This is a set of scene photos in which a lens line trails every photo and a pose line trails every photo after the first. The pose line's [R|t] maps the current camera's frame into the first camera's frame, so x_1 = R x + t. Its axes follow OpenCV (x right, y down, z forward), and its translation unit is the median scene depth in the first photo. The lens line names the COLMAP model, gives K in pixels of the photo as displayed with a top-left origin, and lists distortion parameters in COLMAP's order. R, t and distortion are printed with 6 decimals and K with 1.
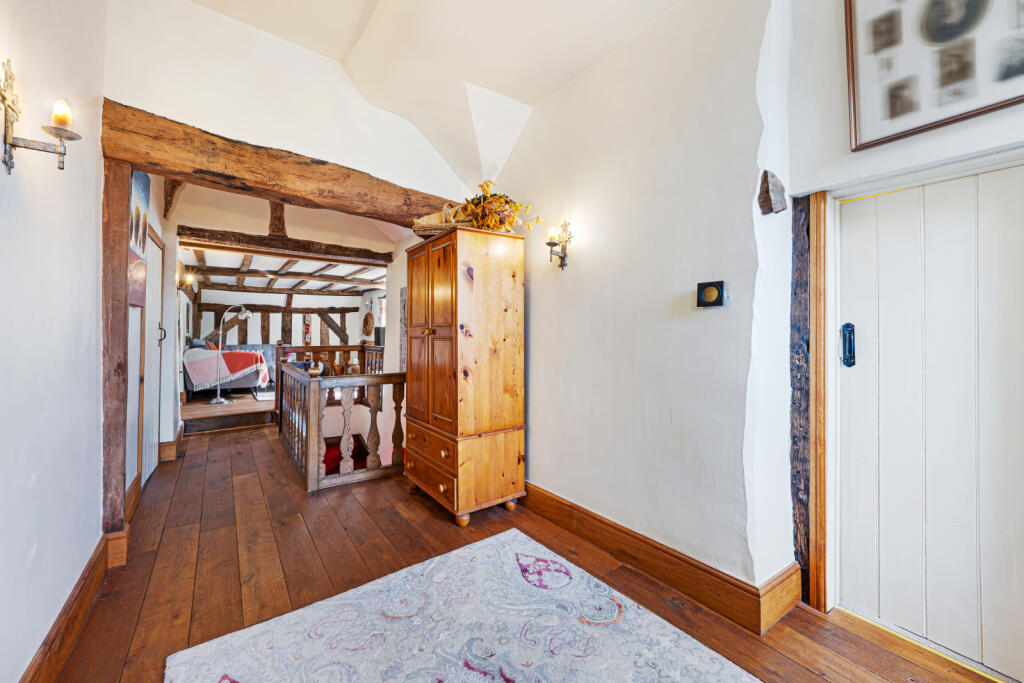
lens RADIAL K [[400.1, 0, 512.2], [0, 400.1, 332.8], [0, 0, 1]] dist [-0.002537, -0.000076]
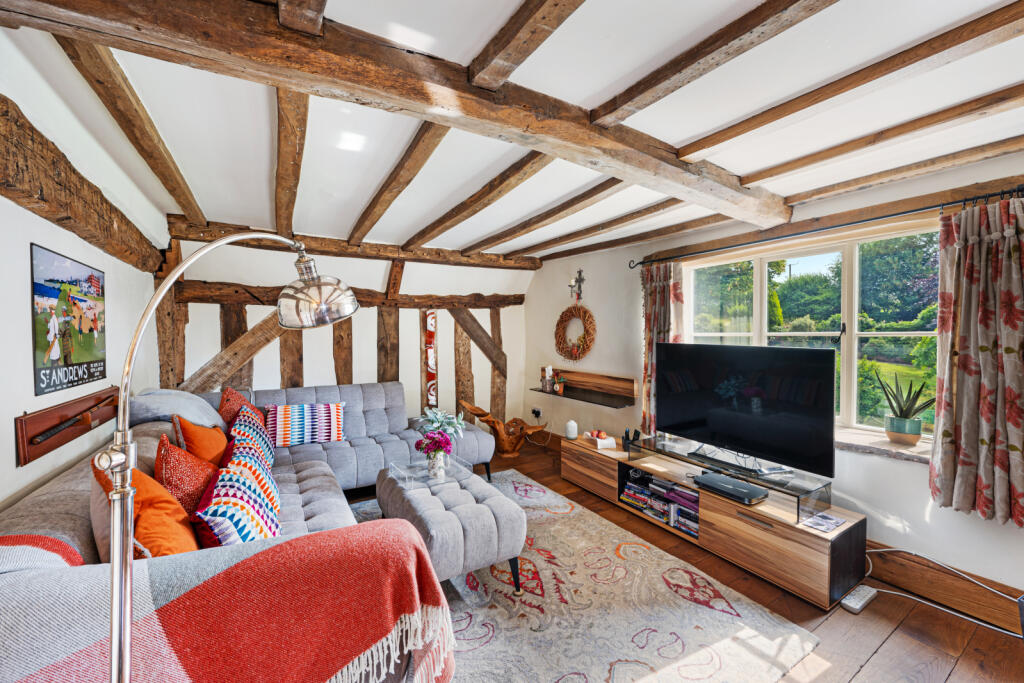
lens RADIAL K [[400.1, 0, 513.0], [0, 400.1, 341.6], [0, 0, 1]] dist [-0.002537, -0.000076]
pose [[0.997599, -0.000157, -0.069251, -0.401799], [0.002264, 0.999537, 0.030343, -0.025474], [0.069215, -0.030427, 0.997138, 0.582814]]
